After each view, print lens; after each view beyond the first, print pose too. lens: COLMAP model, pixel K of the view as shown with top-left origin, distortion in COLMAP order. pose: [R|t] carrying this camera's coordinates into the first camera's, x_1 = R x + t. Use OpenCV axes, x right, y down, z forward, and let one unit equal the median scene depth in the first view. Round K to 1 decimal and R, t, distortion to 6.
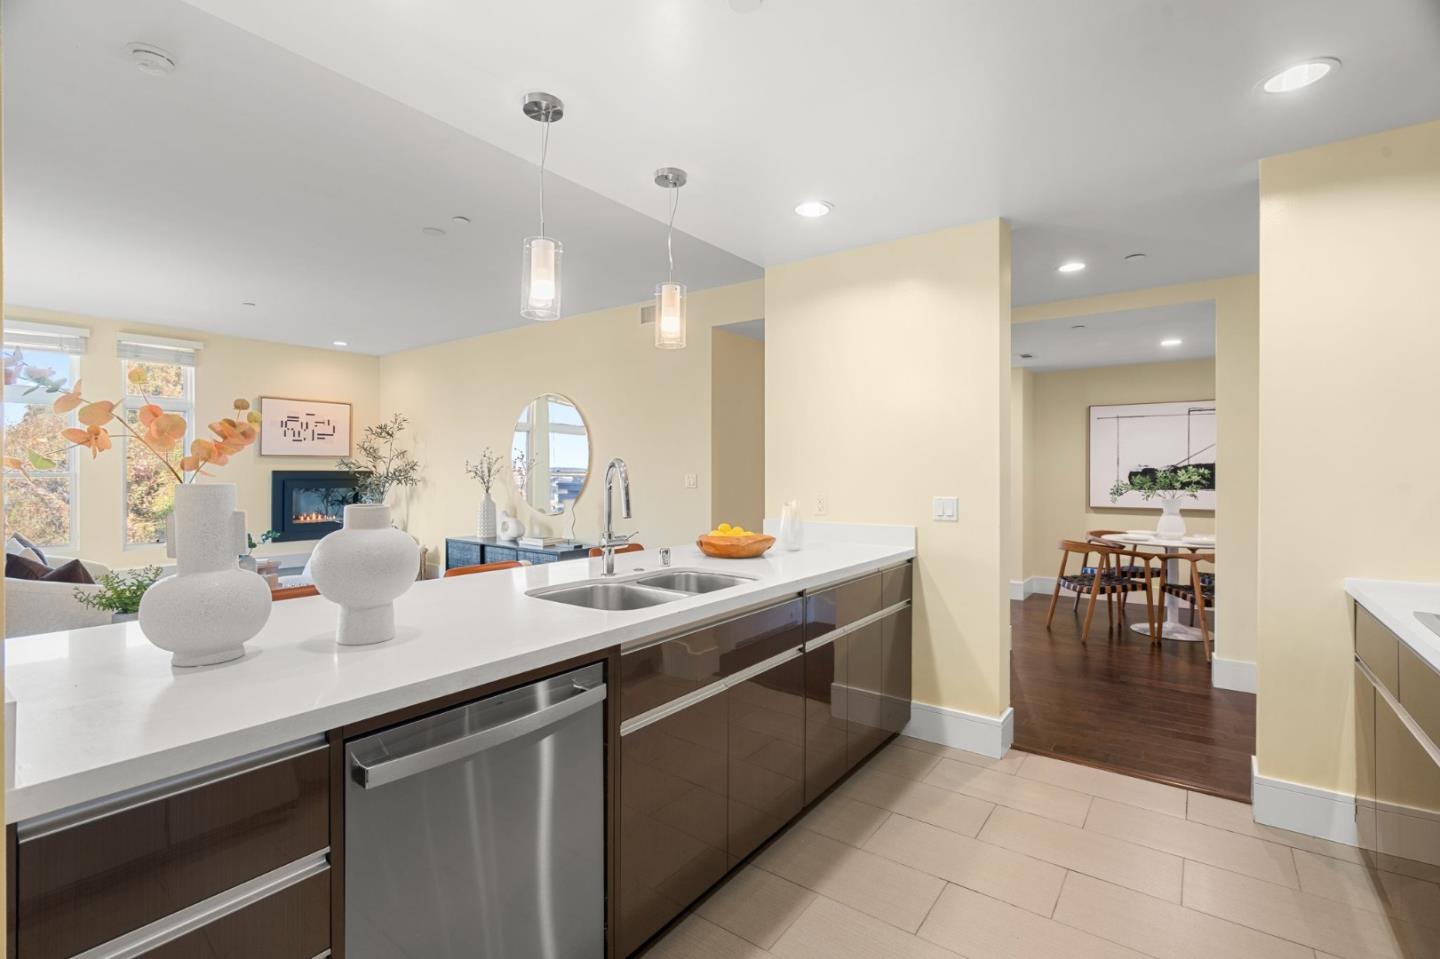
lens RADIAL K [[652.7, 0, 722.3], [0, 652.7, 474.9], [0, 0, 1]] dist [-0.002236, 0.001125]
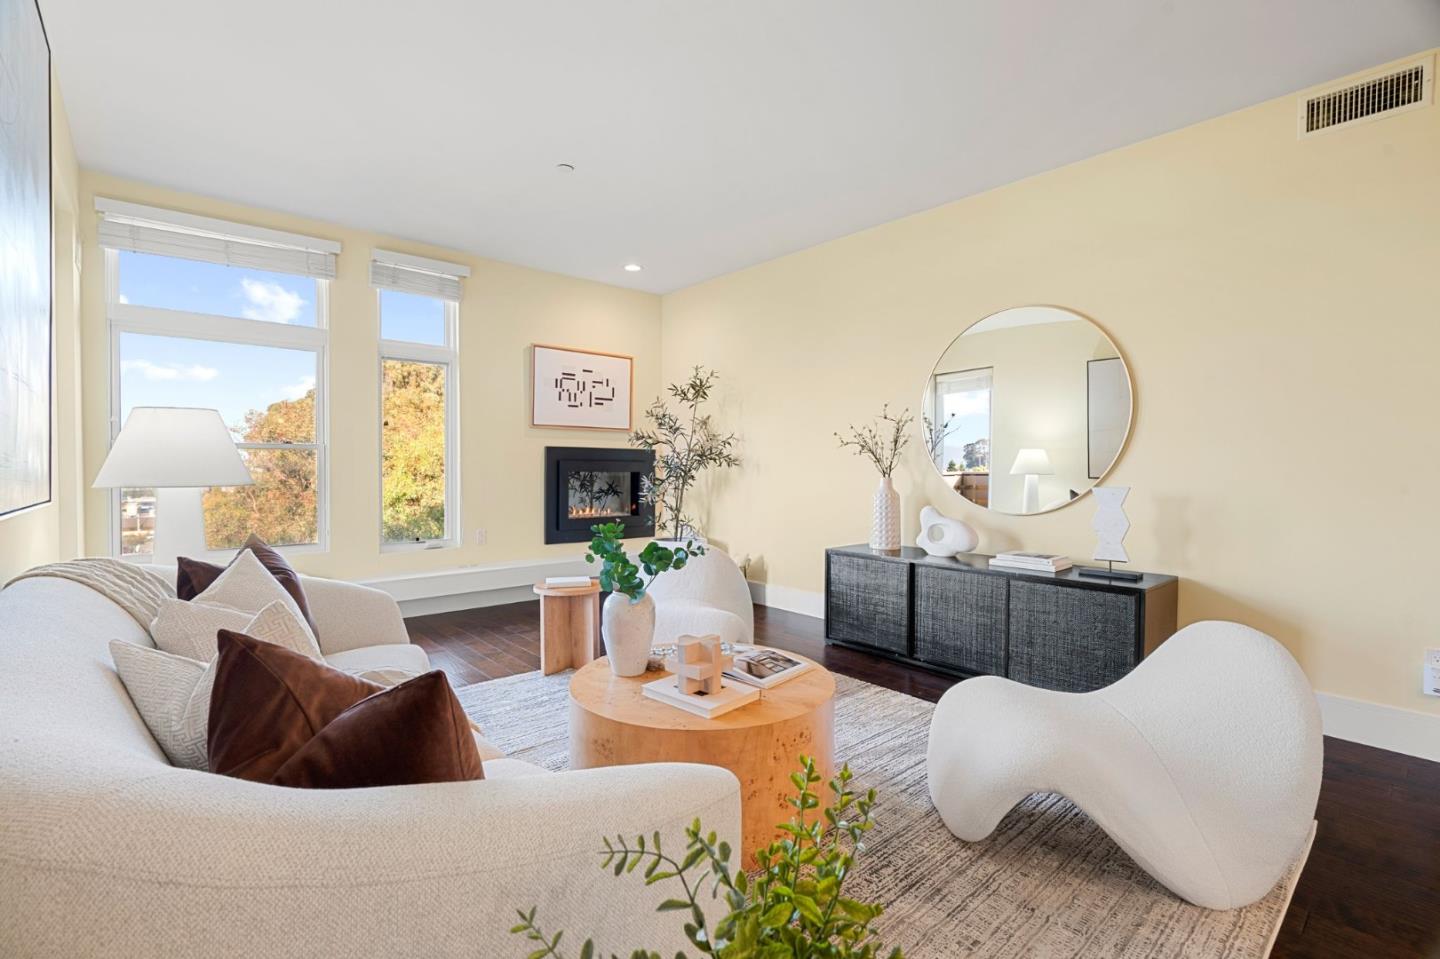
lens RADIAL K [[652.7, 0, 717.4], [0, 652.7, 477.9], [0, 0, 1]] dist [-0.002236, 0.001125]
pose [[0.977426, 0.005233, -0.211214, -0.339997], [-0.002643, 0.999918, 0.012542, 0.018583], [0.211263, -0.011701, 0.977359, 0.317319]]
